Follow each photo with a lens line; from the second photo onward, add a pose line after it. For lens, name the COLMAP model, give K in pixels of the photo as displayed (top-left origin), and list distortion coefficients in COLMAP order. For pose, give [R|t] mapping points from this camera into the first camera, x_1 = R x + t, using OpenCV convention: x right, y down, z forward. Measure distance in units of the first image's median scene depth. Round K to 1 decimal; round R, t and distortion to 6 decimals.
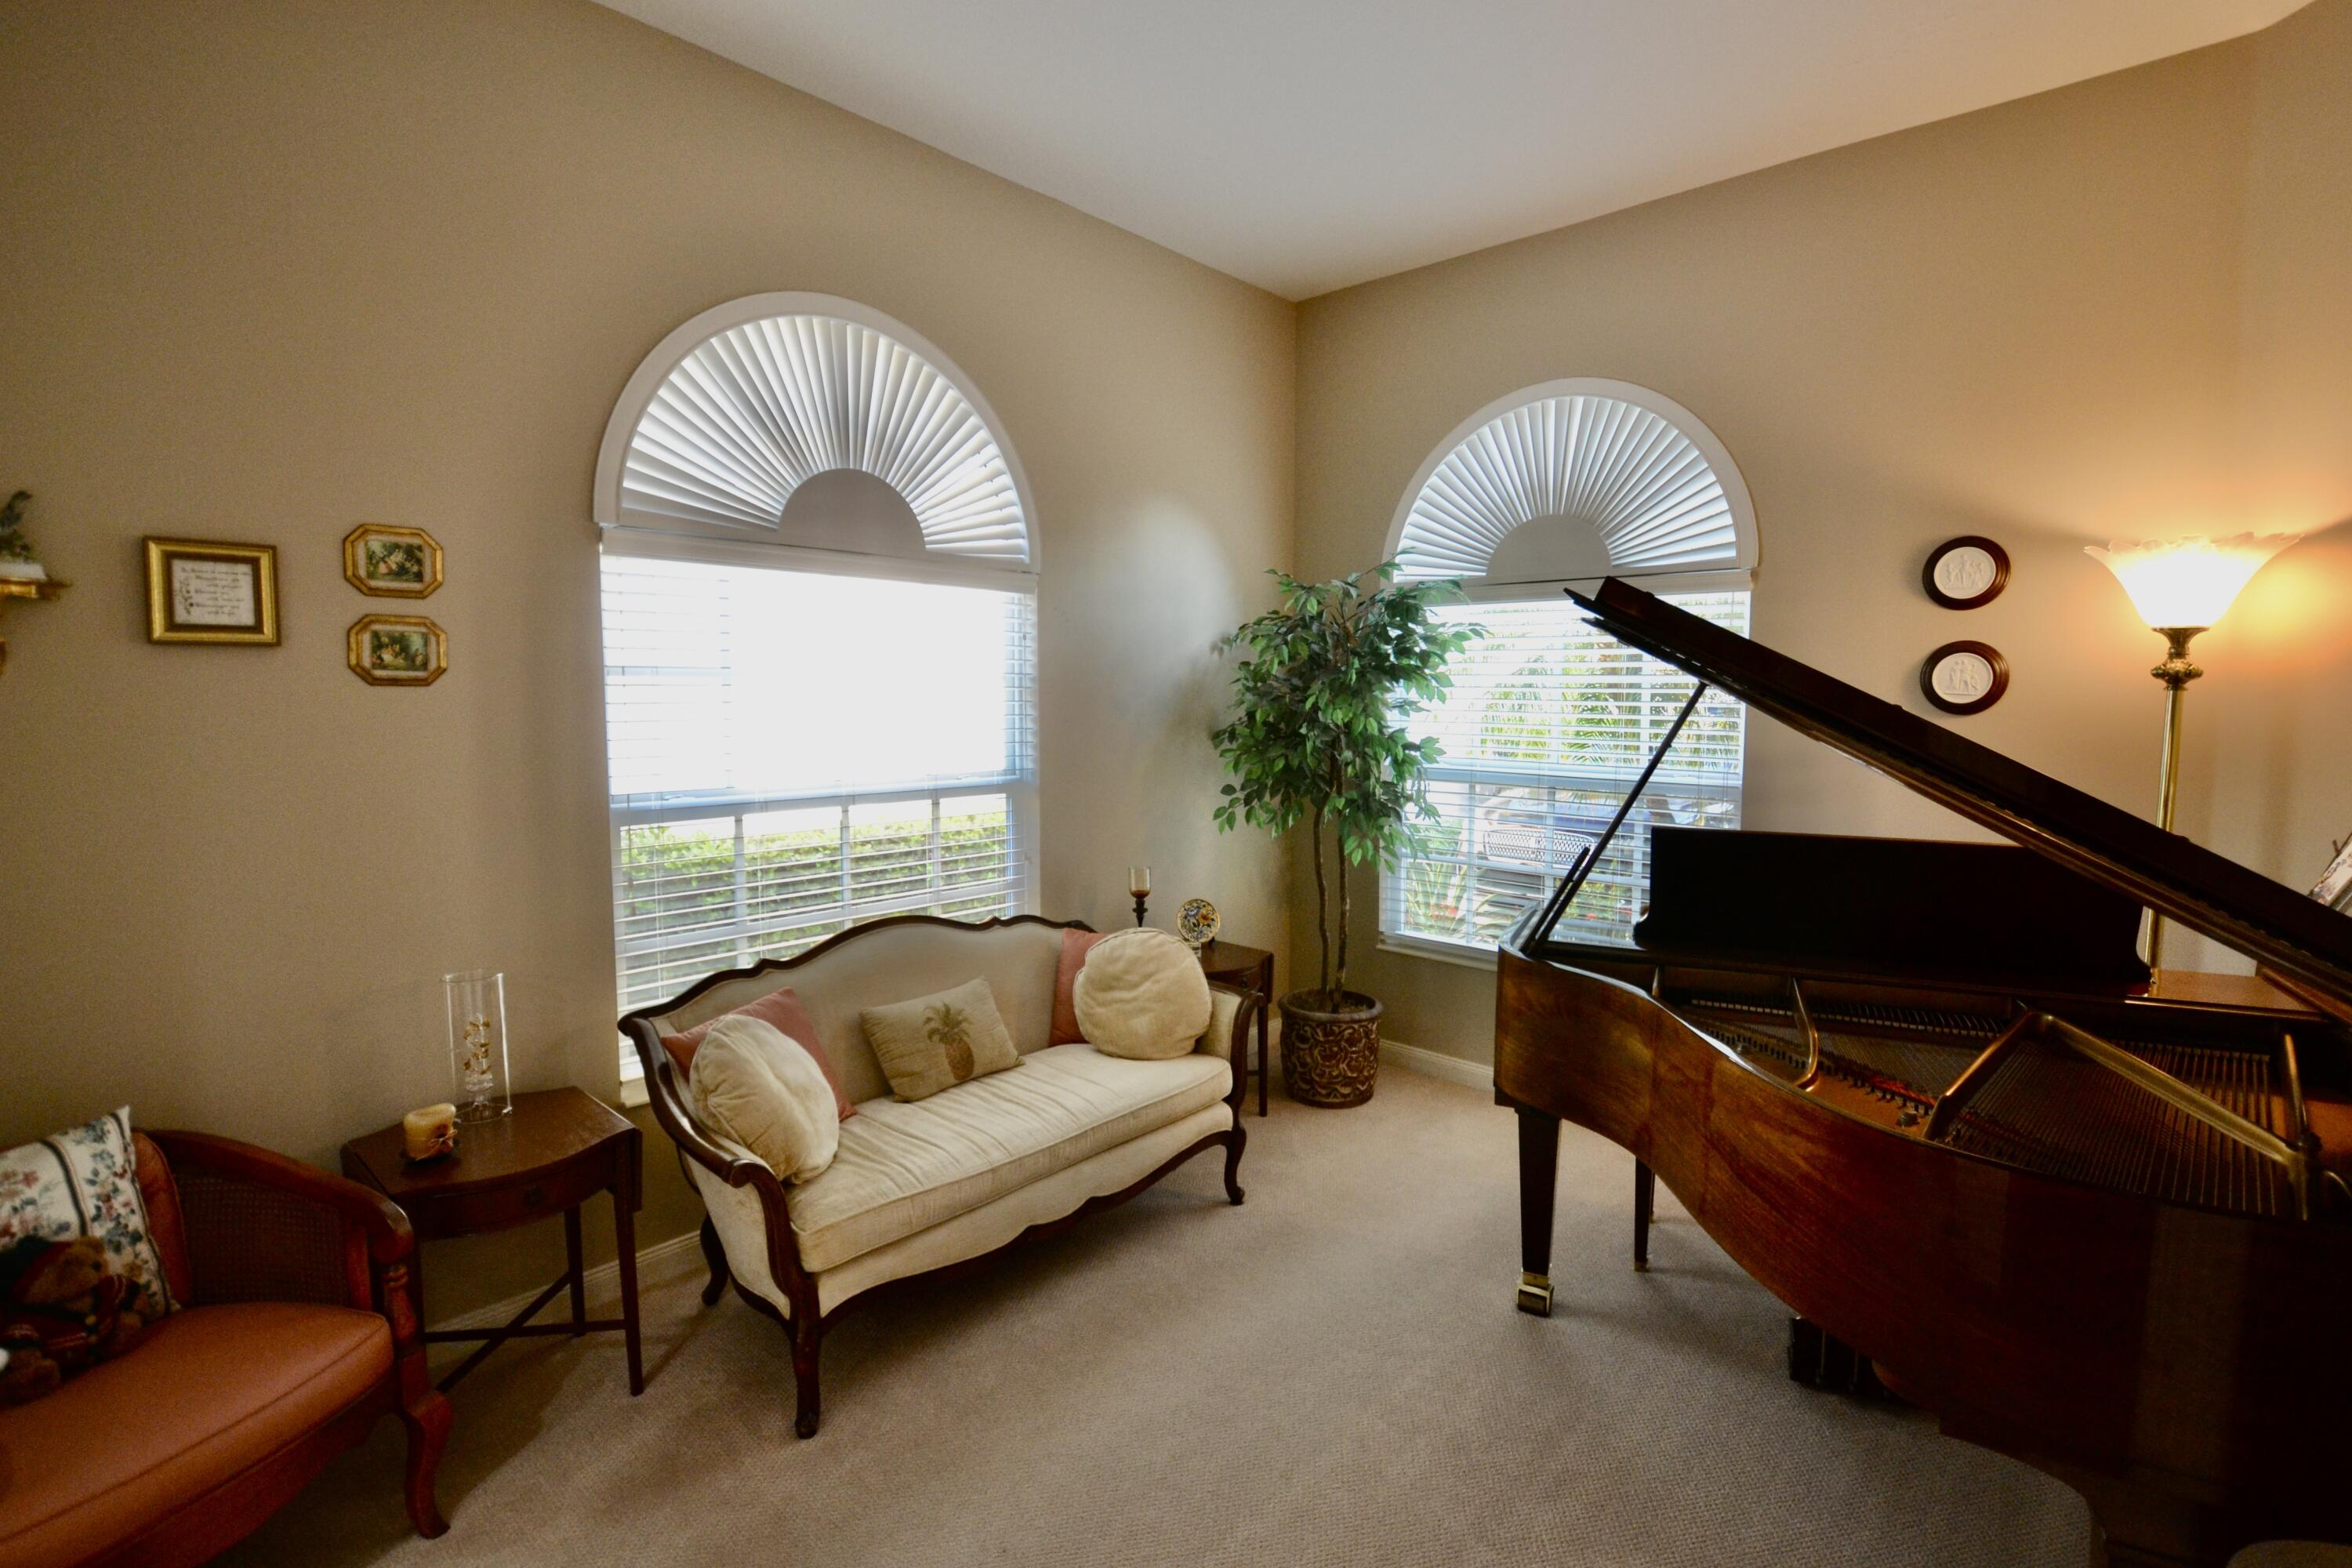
lens RADIAL K [[1107.9, 0, 1182.5], [0, 1107.9, 786.4], [0, 0, 1]] dist [-0.002500, -0.001695]
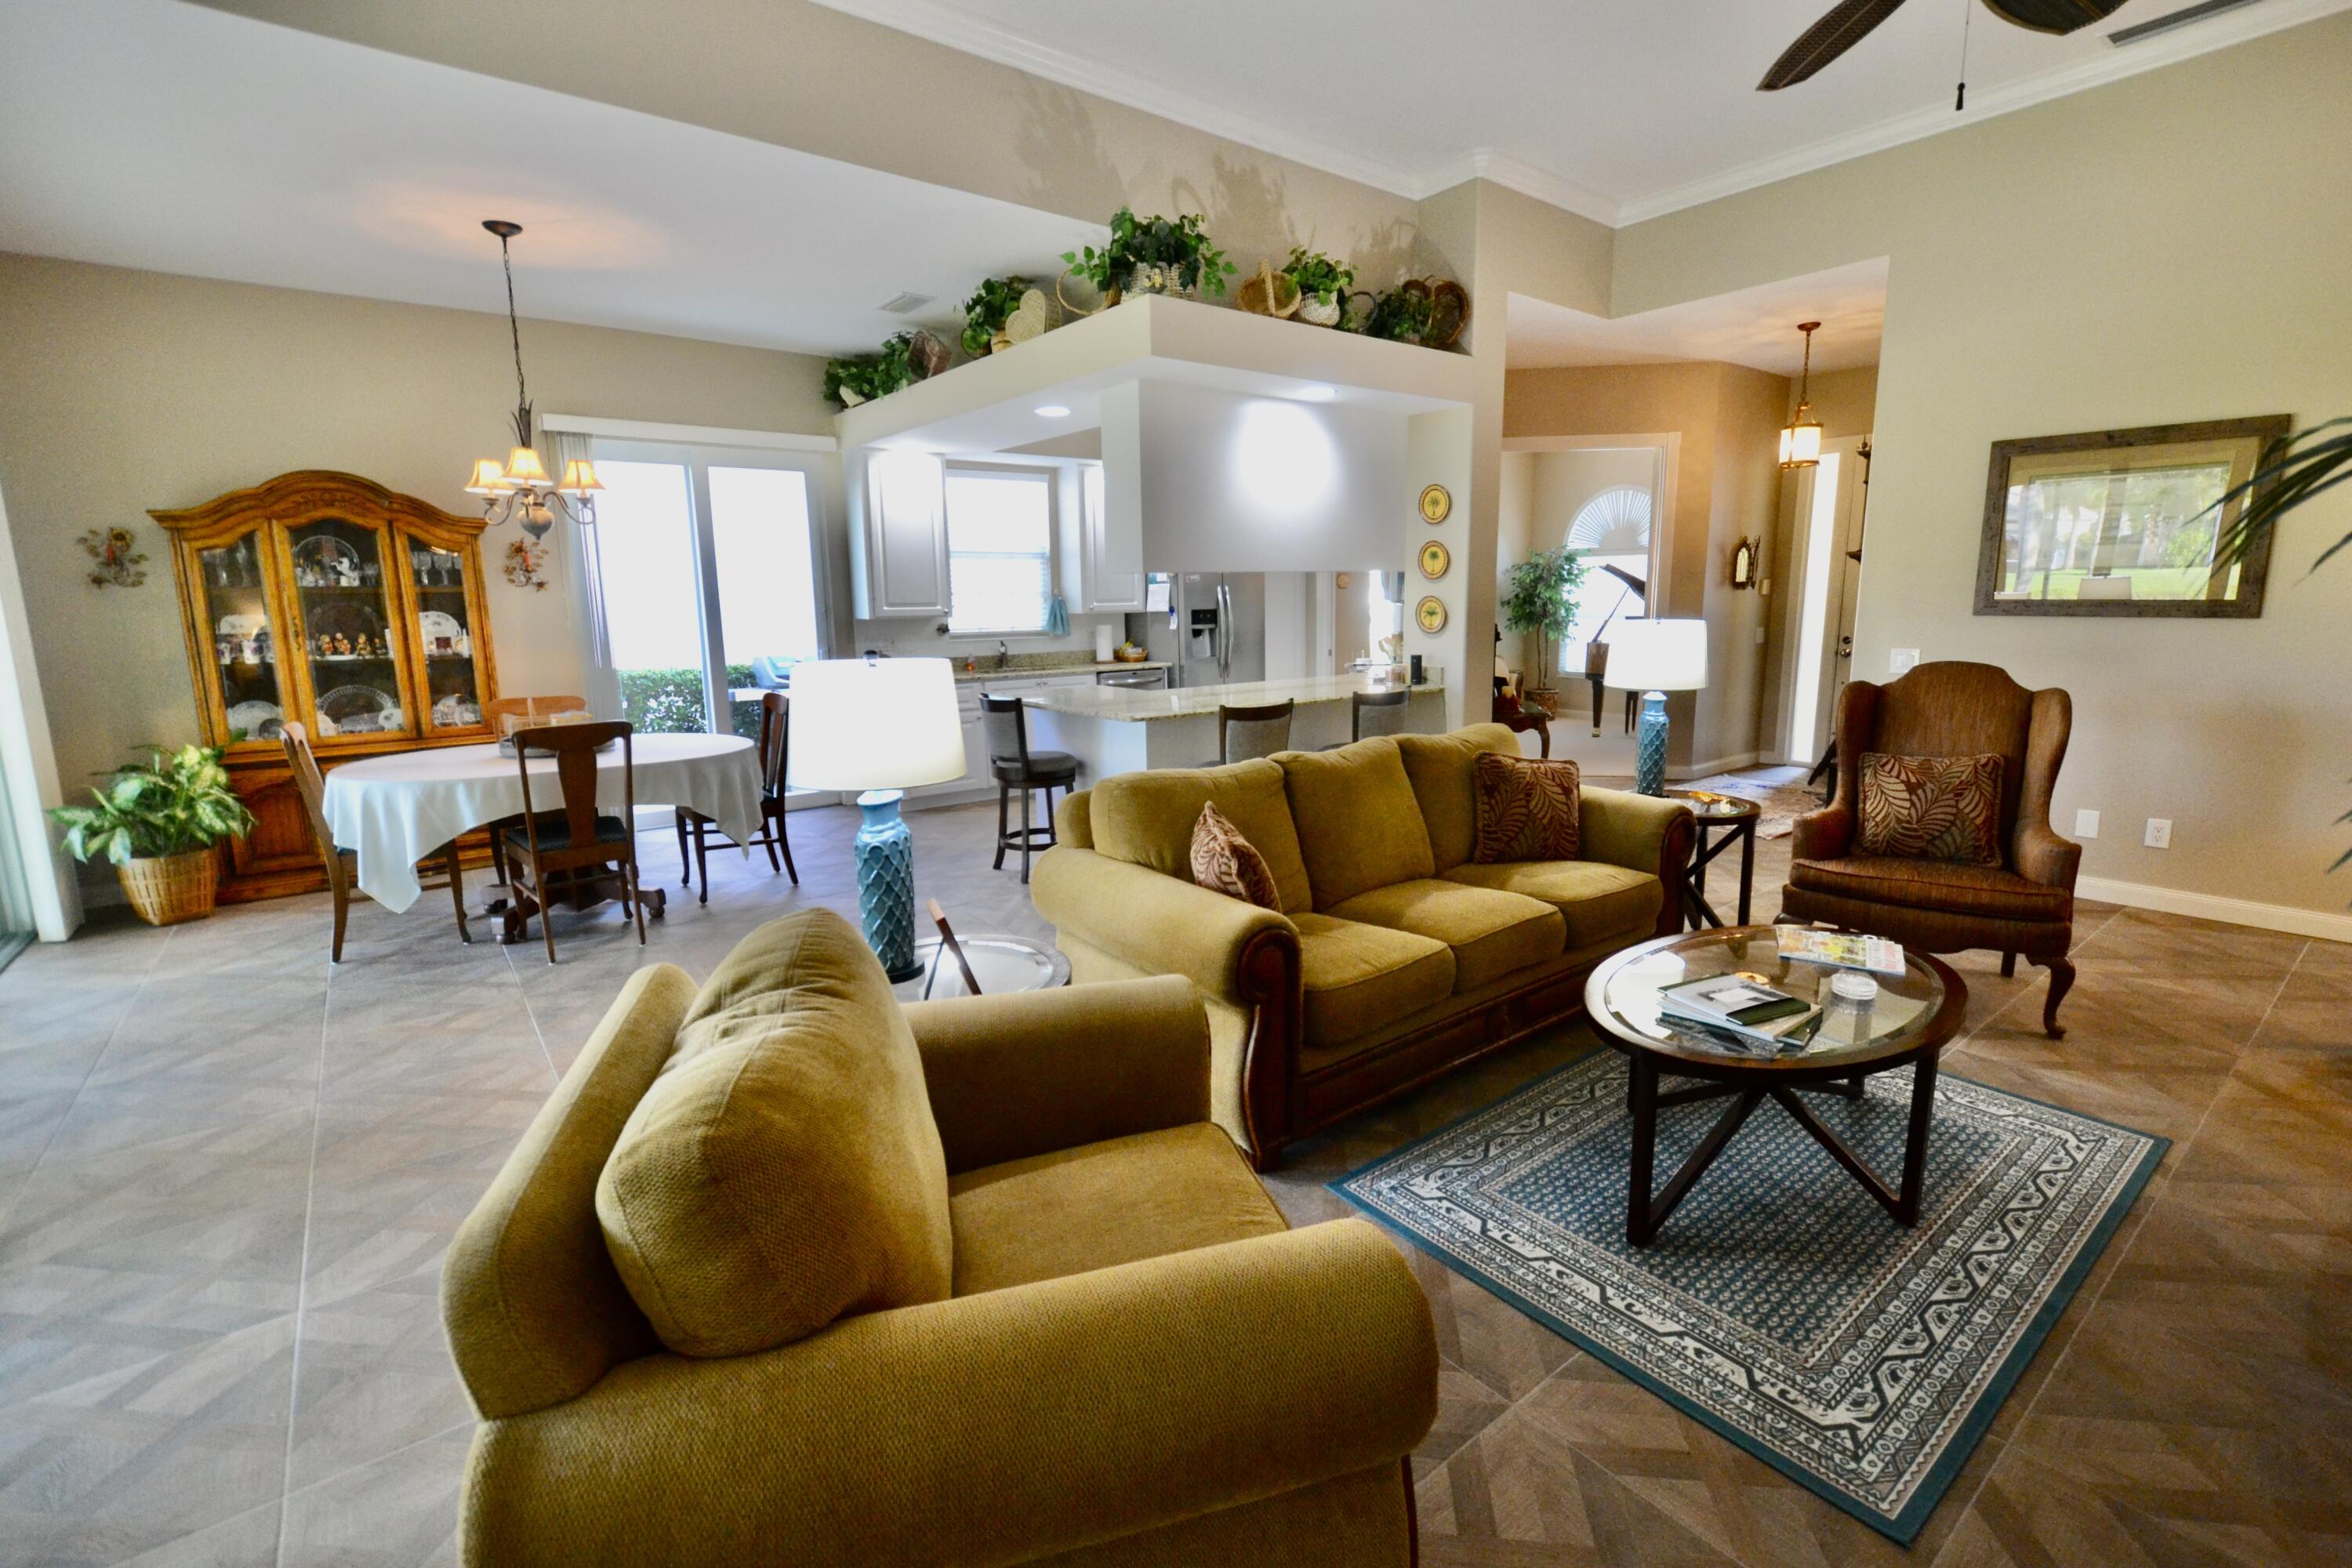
lens RADIAL K [[1044.7, 0, 1176.9], [0, 1044.7, 773.8], [0, 0, 1]] dist [-0.004690, -0.001029]
pose [[0.983926, 0.012976, -0.178107, -0.357860], [0.001676, 0.996642, 0.081869, 0.197263], [0.178571, -0.080851, 0.980599, -2.127242]]
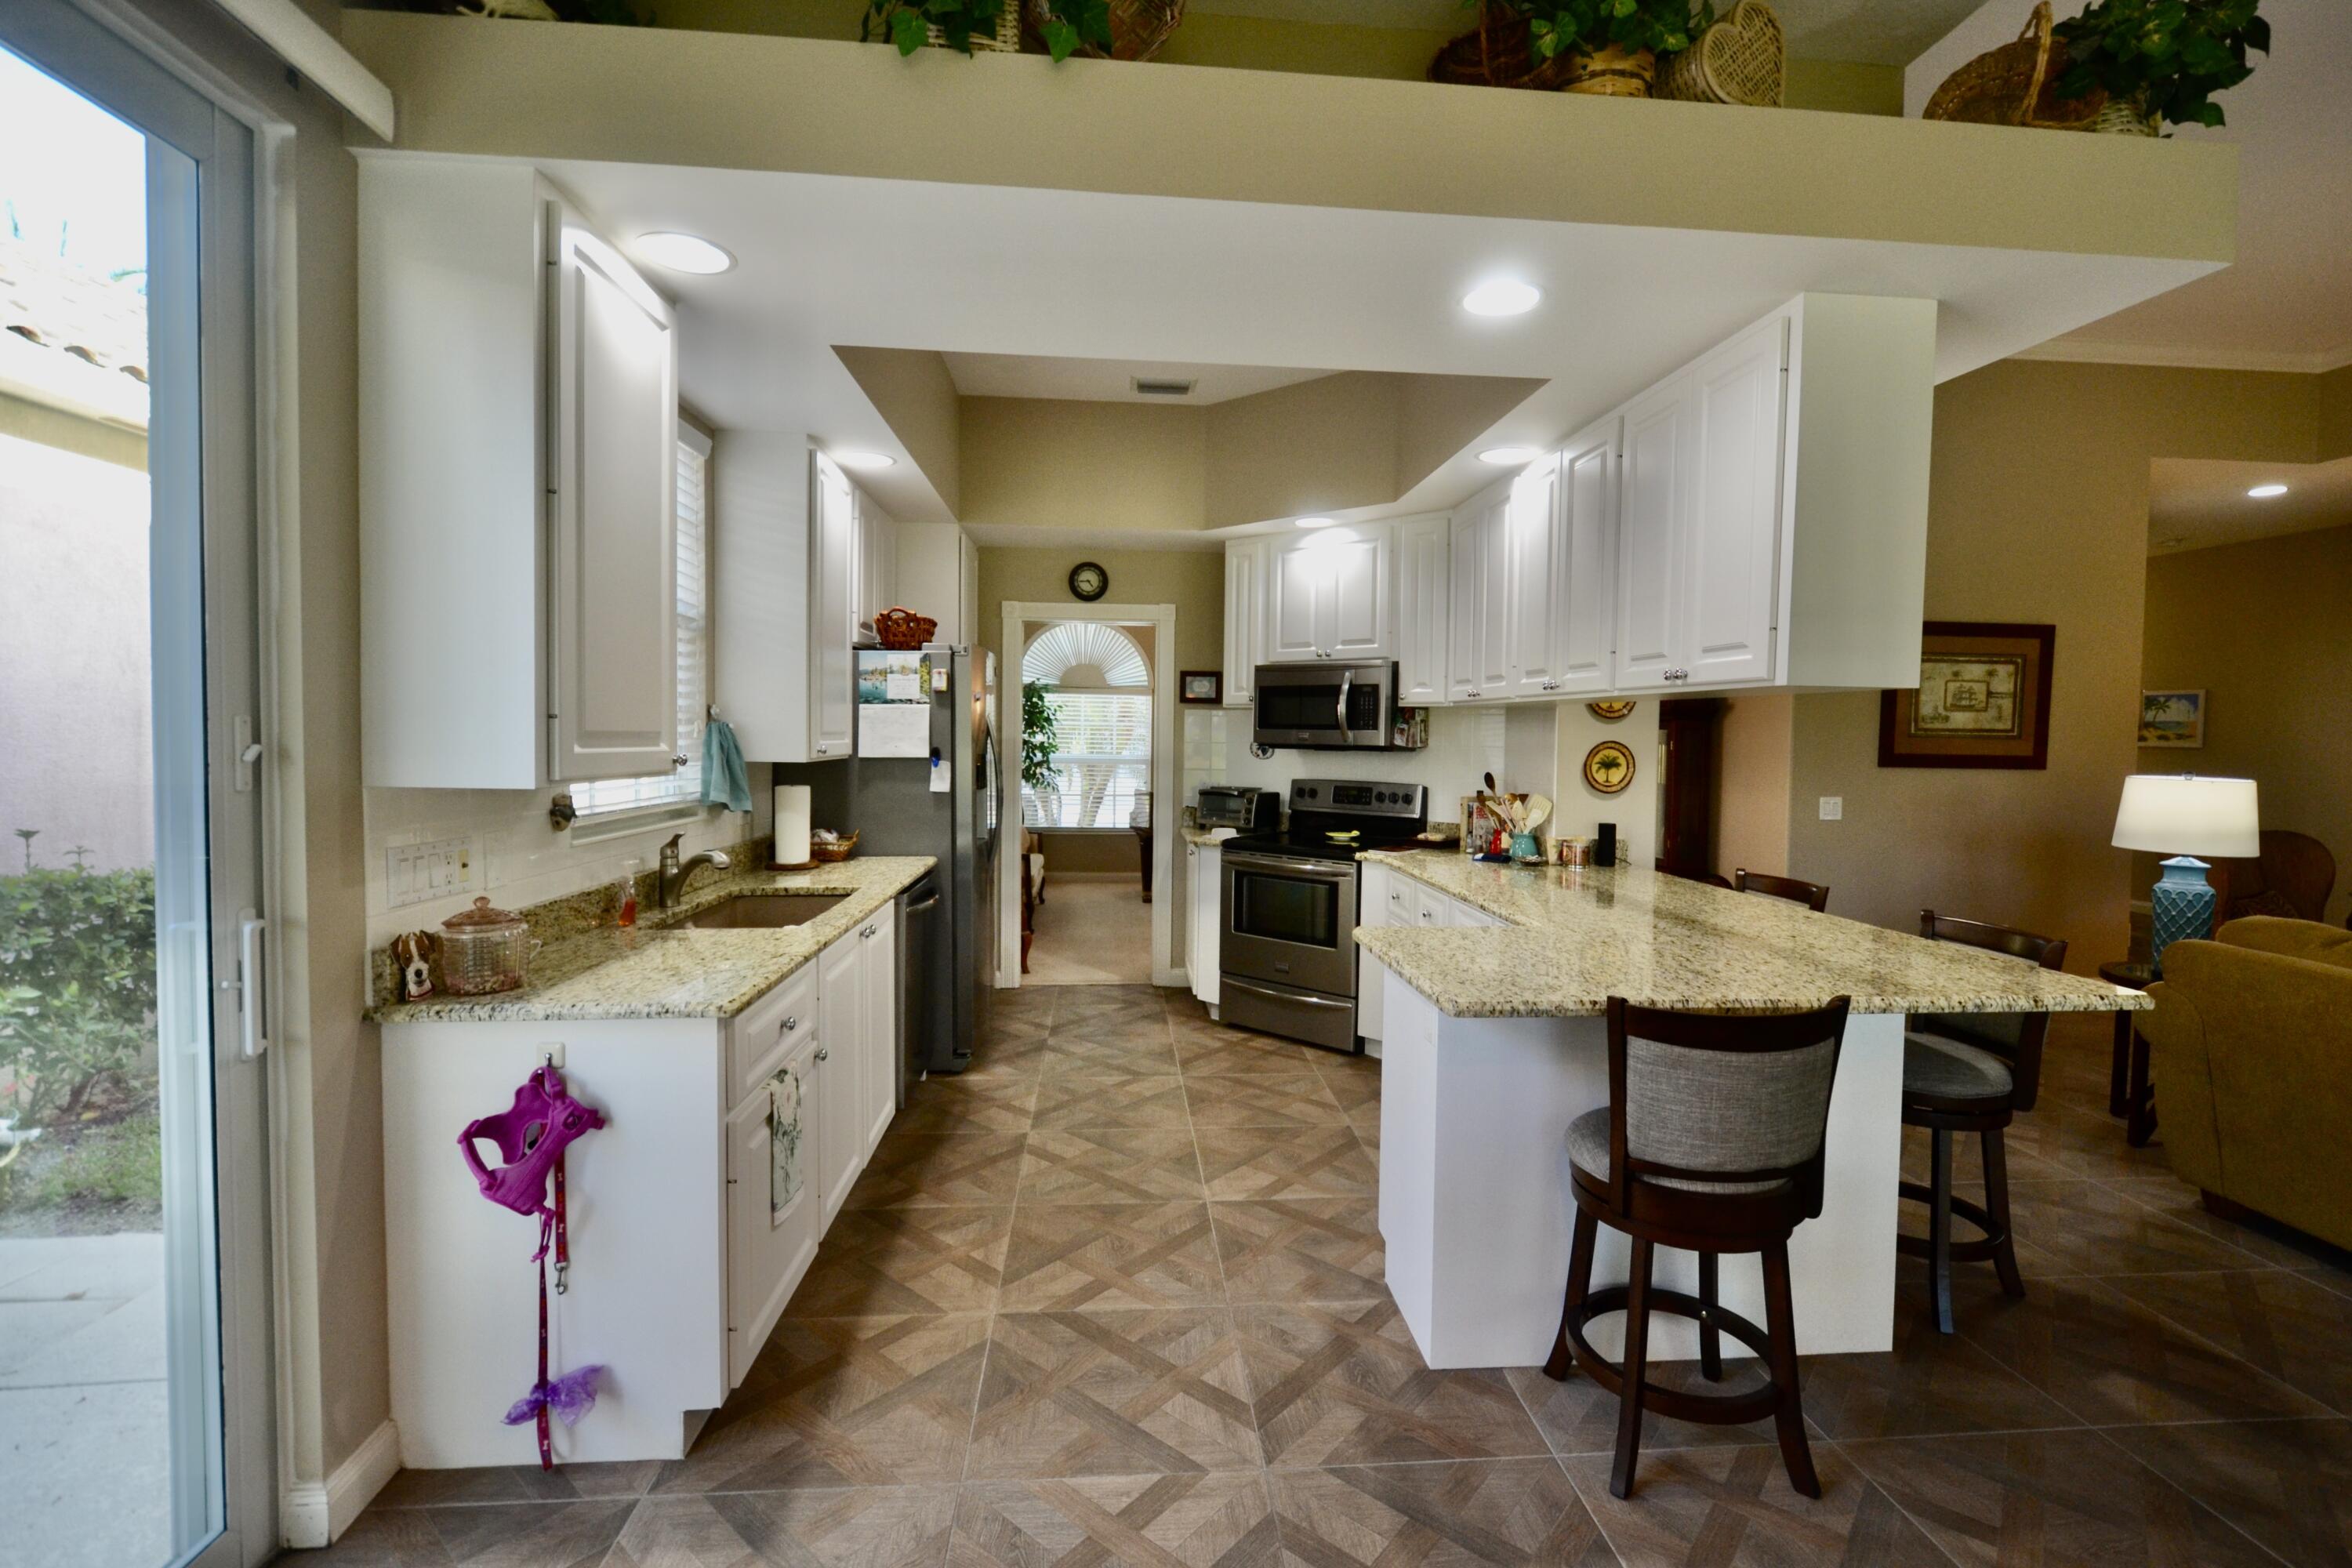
lens RADIAL K [[1044.7, 0, 1188.6], [0, 1044.7, 768.5], [0, 0, 1]] dist [-0.004690, -0.001029]
pose [[0.679374, -0.019281, 0.733539, -1.398145], [0.054263, 0.998238, -0.024017, 0.092257], [-0.731783, 0.056121, 0.679223, -0.940578]]
